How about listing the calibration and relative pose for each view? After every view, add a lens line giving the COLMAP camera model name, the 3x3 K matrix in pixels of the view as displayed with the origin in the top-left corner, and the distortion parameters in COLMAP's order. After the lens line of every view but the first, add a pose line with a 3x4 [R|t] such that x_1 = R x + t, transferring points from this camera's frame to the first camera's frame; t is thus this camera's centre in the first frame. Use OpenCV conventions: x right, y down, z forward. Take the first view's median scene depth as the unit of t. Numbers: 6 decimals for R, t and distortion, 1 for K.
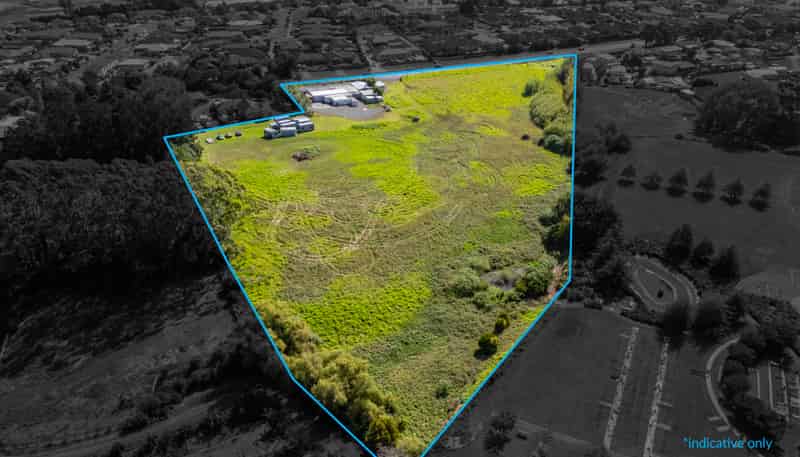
lens RADIAL K [[576.3, 0, 400.0], [0, 576.3, 228.5], [0, 0, 1]] dist [0.134979, -0.226751]
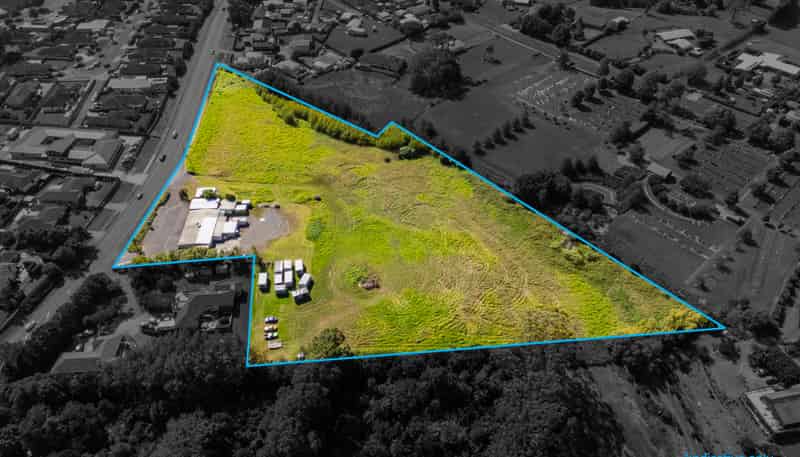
lens RADIAL K [[576.3, 0, 400.0], [0, 576.3, 228.5], [0, 0, 1]] dist [0.134979, -0.226751]
pose [[0.369147, -0.620582, 0.691815, -0.761721], [0.440338, 0.772324, 0.457840, -0.618777], [-0.818433, 0.135622, 0.558367, 0.284412]]
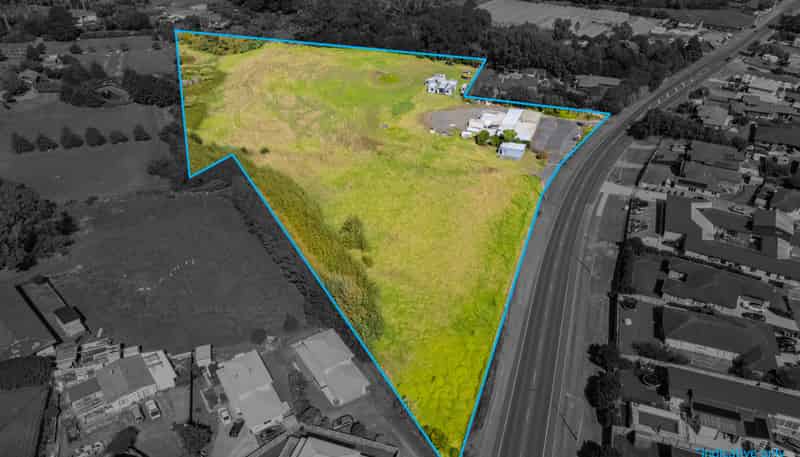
lens RADIAL K [[576.3, 0, 400.0], [0, 576.3, 228.5], [0, 0, 1]] dist [0.134979, -0.226751]
pose [[-0.710675, 0.371294, -0.597564, 0.659611], [-0.347919, 0.552765, 0.757234, -0.859377], [0.611468, 0.746051, -0.263656, 1.473338]]
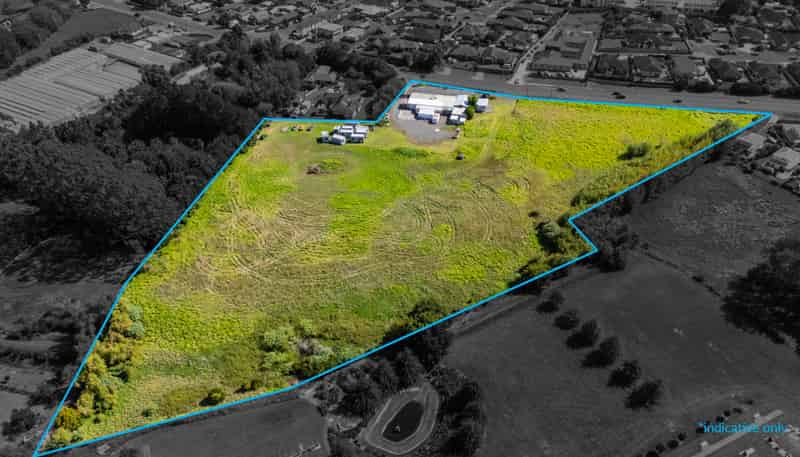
lens RADIAL K [[603.9, 0, 400.0], [0, 603.9, 228.5], [0, 0, 1]] dist [0.085181, -0.087403]
pose [[0.801755, 0.348947, -0.485207, 0.528435], [-0.280513, 0.936586, 0.210047, -0.281868], [0.527733, -0.032300, 0.848796, 0.058274]]
